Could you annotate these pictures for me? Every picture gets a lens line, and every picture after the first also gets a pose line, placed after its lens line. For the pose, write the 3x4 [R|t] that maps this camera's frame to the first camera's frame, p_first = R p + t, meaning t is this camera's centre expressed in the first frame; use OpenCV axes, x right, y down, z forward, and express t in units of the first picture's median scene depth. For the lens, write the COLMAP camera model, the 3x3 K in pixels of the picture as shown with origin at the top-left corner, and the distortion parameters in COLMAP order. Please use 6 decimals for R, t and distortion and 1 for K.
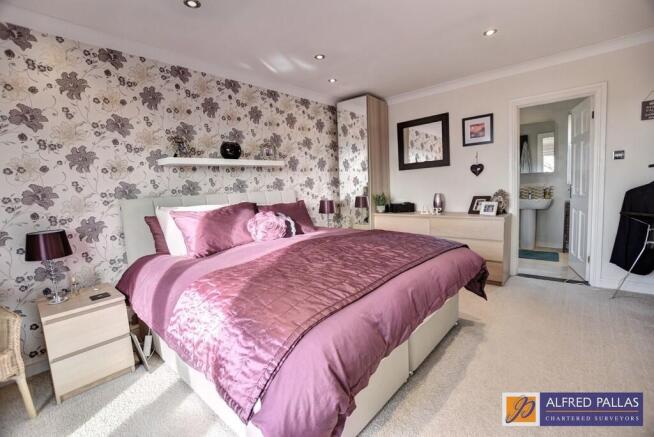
lens RADIAL K [[300.4, 0, 327.0], [0, 300.4, 218.5], [0, 0, 1]] dist [-0.015524, -0.001052]
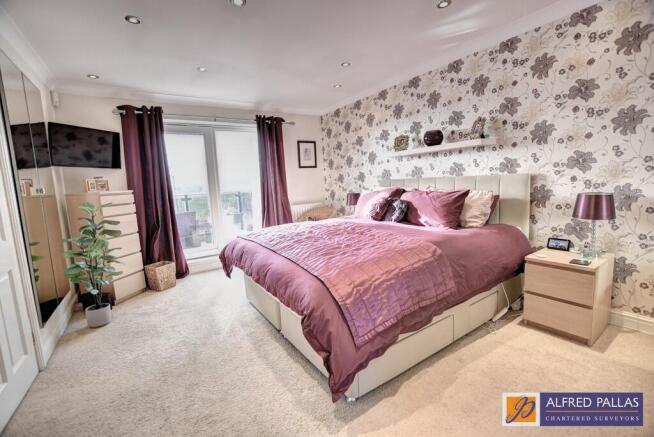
lens RADIAL K [[288.9, 0, 329.0], [0, 288.9, 214.8], [0, 0, 1]] dist [-0.025910, 0.001373]
pose [[-0.275561, 0.183255, -0.943654, 0.432565], [-0.028662, 0.979658, 0.198617, -0.080058], [0.960856, 0.081778, -0.264703, 0.499903]]
